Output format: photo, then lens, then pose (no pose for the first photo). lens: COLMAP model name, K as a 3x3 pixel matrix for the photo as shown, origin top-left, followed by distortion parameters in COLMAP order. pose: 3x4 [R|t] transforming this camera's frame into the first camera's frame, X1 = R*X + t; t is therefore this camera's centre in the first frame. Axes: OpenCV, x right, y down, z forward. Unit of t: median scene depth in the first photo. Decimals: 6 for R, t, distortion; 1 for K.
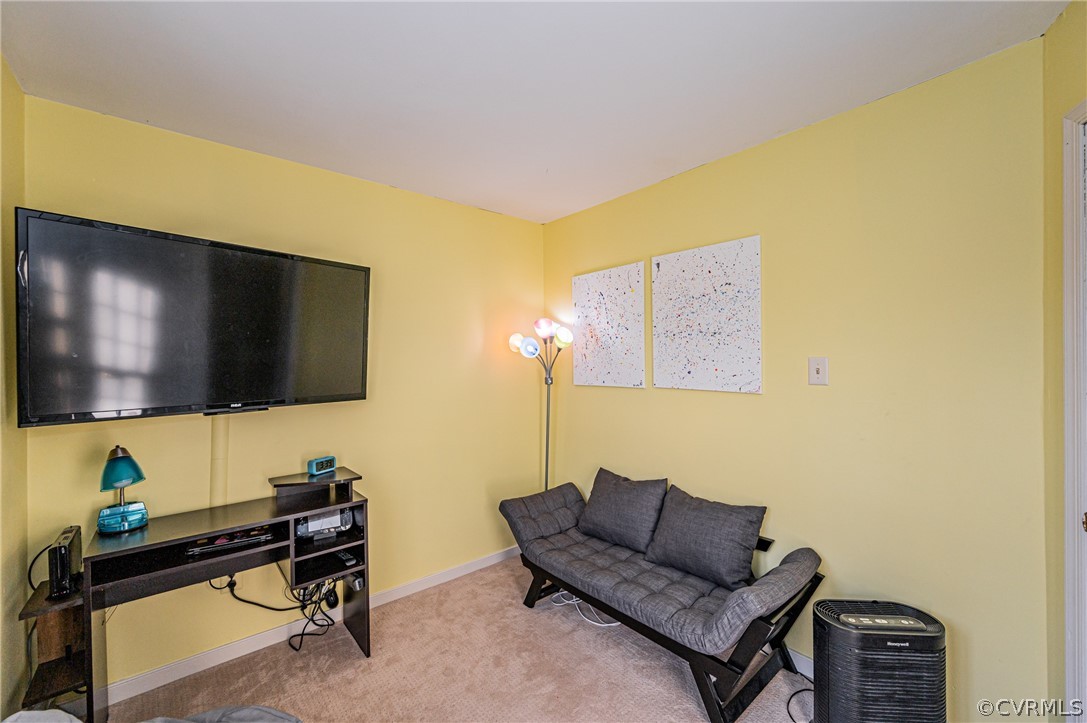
lens RADIAL K [[435.4, 0, 542.9], [0, 435.4, 360.9], [0, 0, 1]] dist [-0.003727, -0.000979]
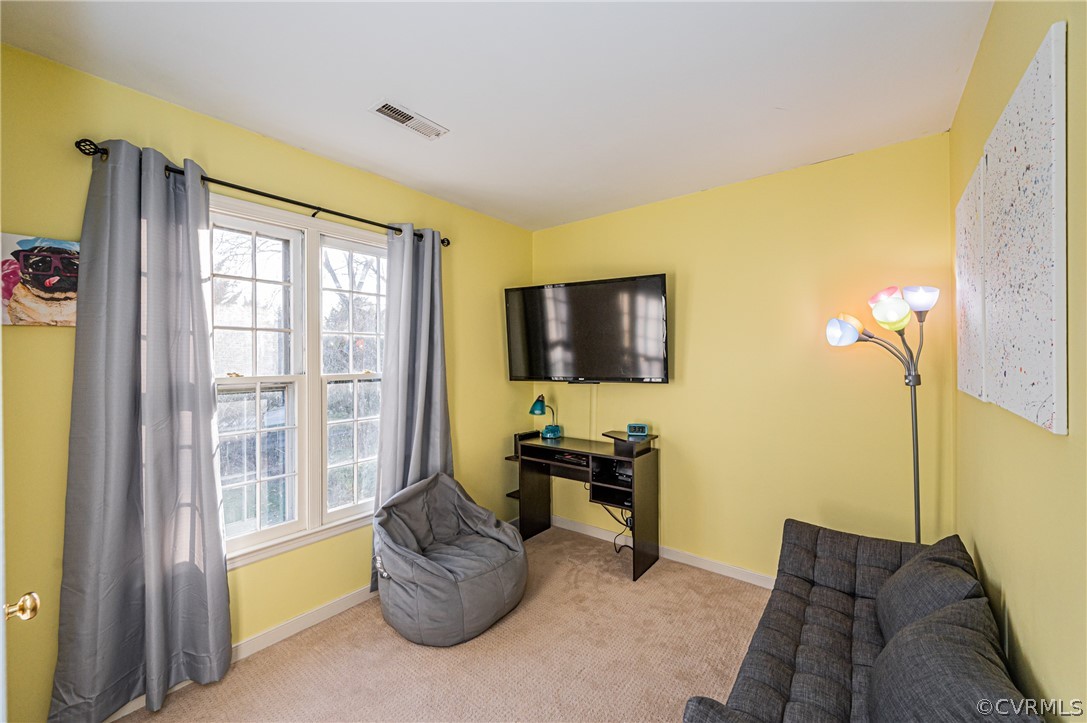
lens RADIAL K [[435.4, 0, 541.7], [0, 435.4, 356.1], [0, 0, 1]] dist [-0.003727, -0.000979]
pose [[0.187593, 0.008135, -0.982213, 0.824914], [0.013677, 0.999847, 0.010893, -0.005061], [0.982152, -0.015477, 0.187453, 0.505599]]
